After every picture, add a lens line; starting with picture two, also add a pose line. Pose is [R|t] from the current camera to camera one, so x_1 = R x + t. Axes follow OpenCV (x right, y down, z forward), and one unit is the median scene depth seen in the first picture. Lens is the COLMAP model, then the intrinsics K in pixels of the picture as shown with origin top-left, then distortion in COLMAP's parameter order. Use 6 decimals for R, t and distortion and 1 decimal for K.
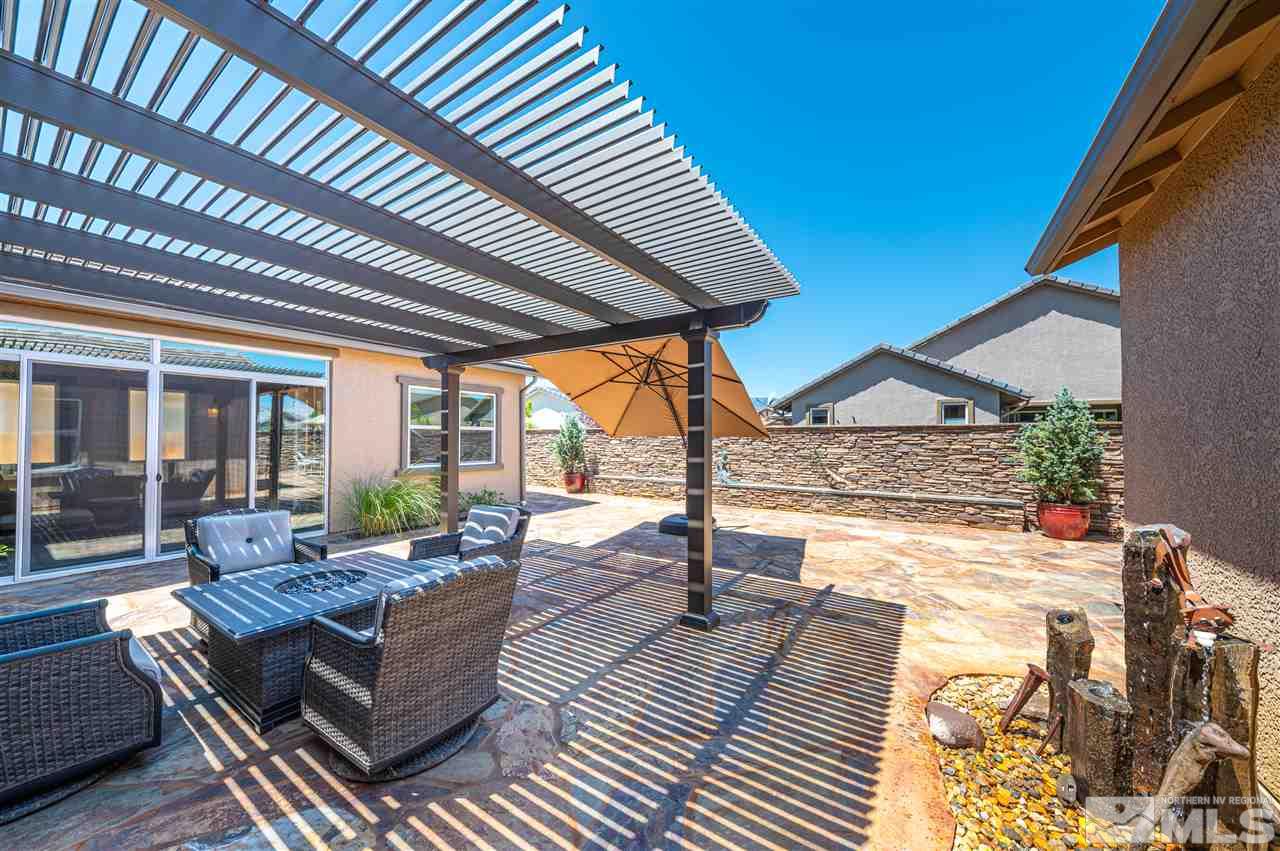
lens RADIAL K [[443.0, 0, 640.0], [0, 443.0, 425.5], [0, 0, 1]] dist [0.000302, -0.002985]
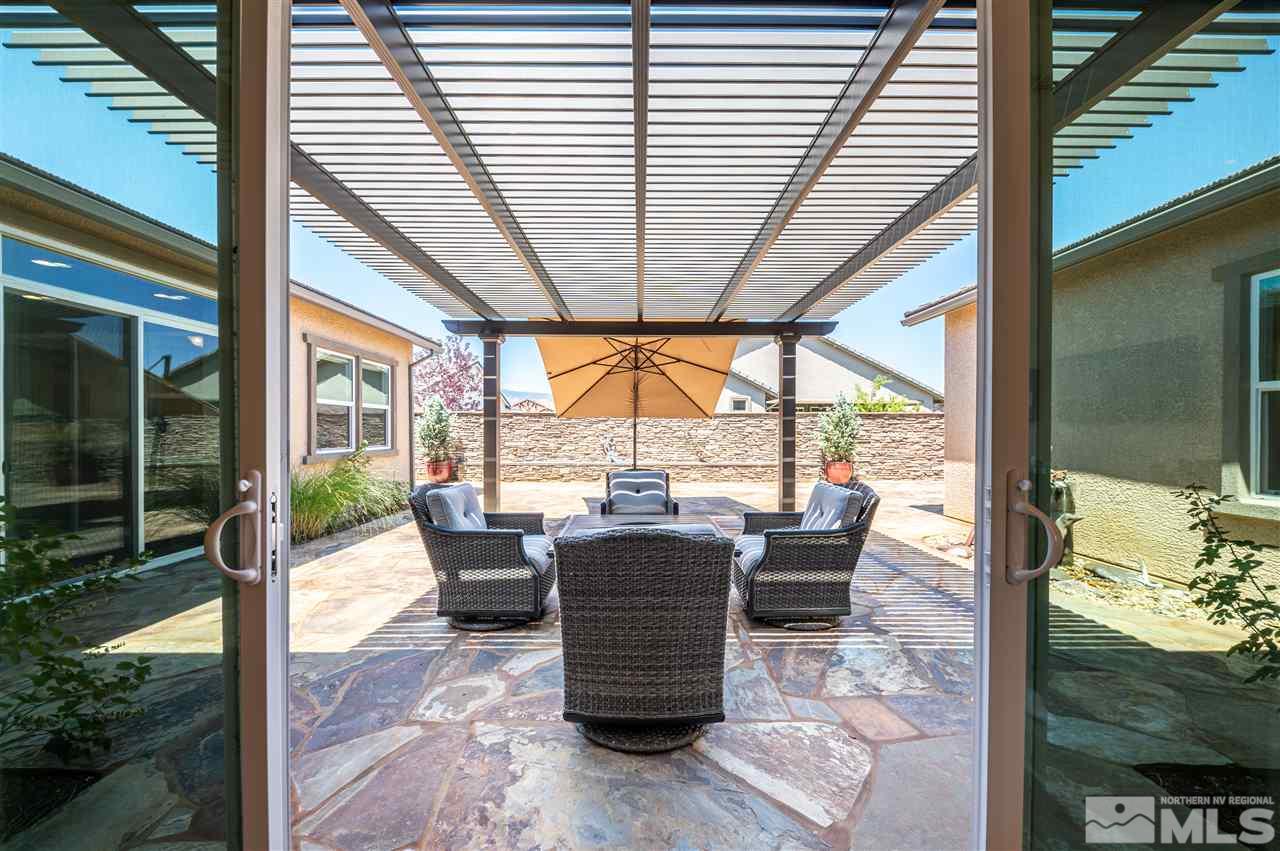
lens RADIAL K [[447.9, 0, 641.4], [0, 447.9, 431.6], [0, 0, 1]] dist [0.001194, -0.003187]
pose [[0.836600, -0.001750, 0.547811, -0.441618], [-0.015106, 0.999541, 0.026262, 0.026284], [-0.547605, -0.030246, 0.836190, 0.025275]]
